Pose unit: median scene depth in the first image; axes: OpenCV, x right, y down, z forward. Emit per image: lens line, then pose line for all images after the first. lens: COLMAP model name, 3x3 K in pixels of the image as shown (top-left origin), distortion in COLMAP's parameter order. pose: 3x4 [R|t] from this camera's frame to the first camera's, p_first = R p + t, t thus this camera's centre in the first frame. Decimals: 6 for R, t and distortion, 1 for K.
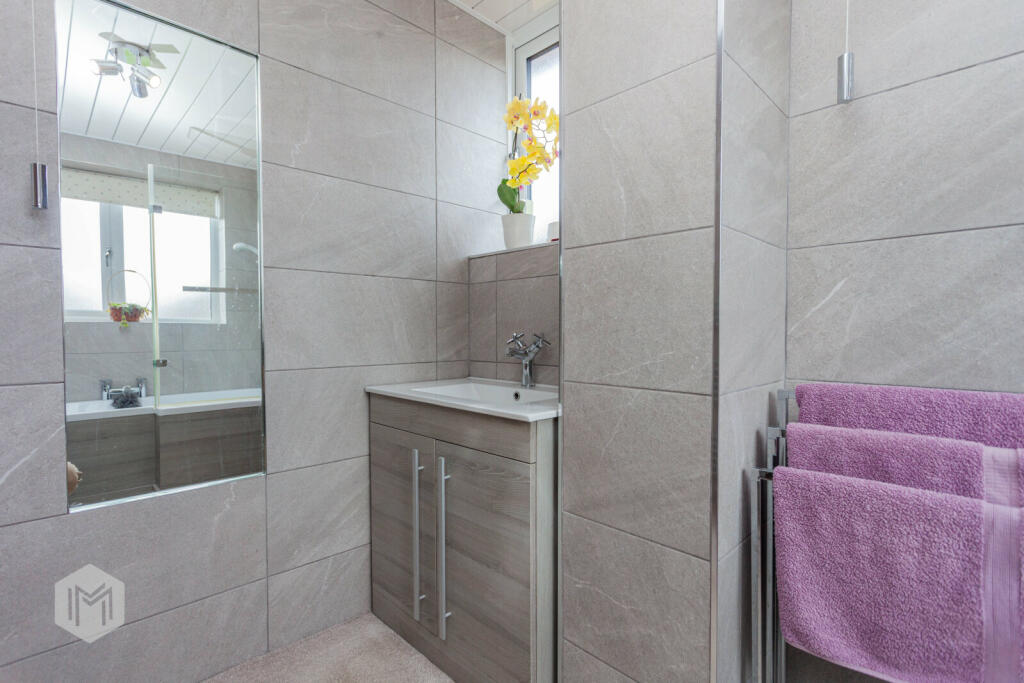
lens RADIAL K [[482.0, 0, 509.7], [0, 482.0, 341.3], [0, 0, 1]] dist [0.002508, 0.000341]
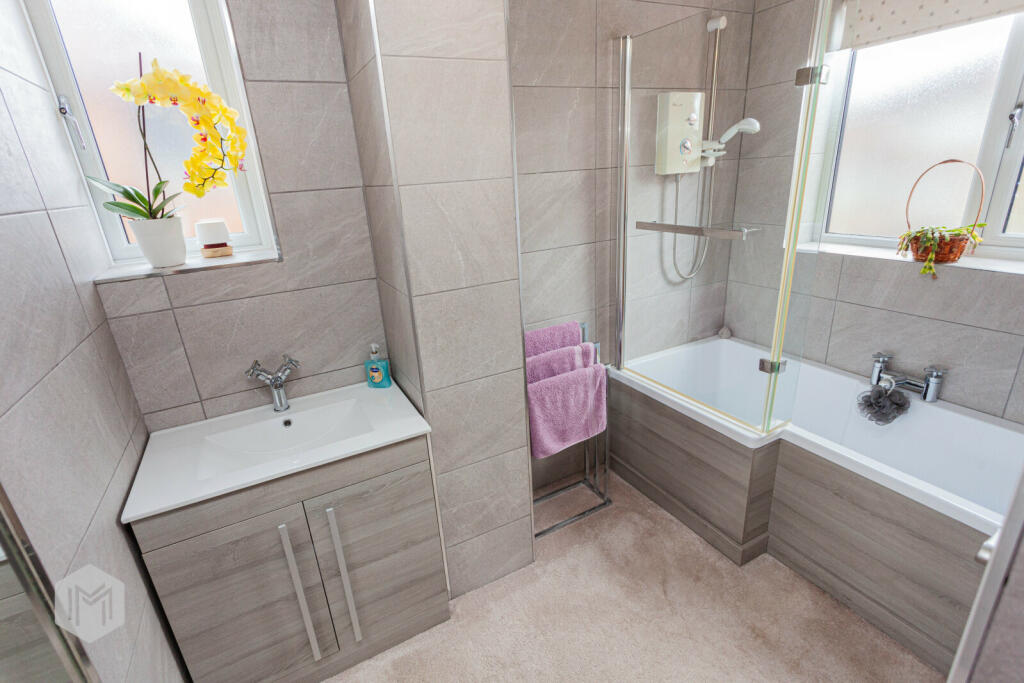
lens RADIAL K [[482.0, 0, 509.3], [0, 482.0, 342.5], [0, 0, 1]] dist [0.002508, 0.000341]
pose [[0.289593, -0.338441, 0.895317, -1.068337], [0.081828, 0.940729, 0.329140, -0.517095], [-0.953646, -0.022055, 0.300123, 0.425382]]
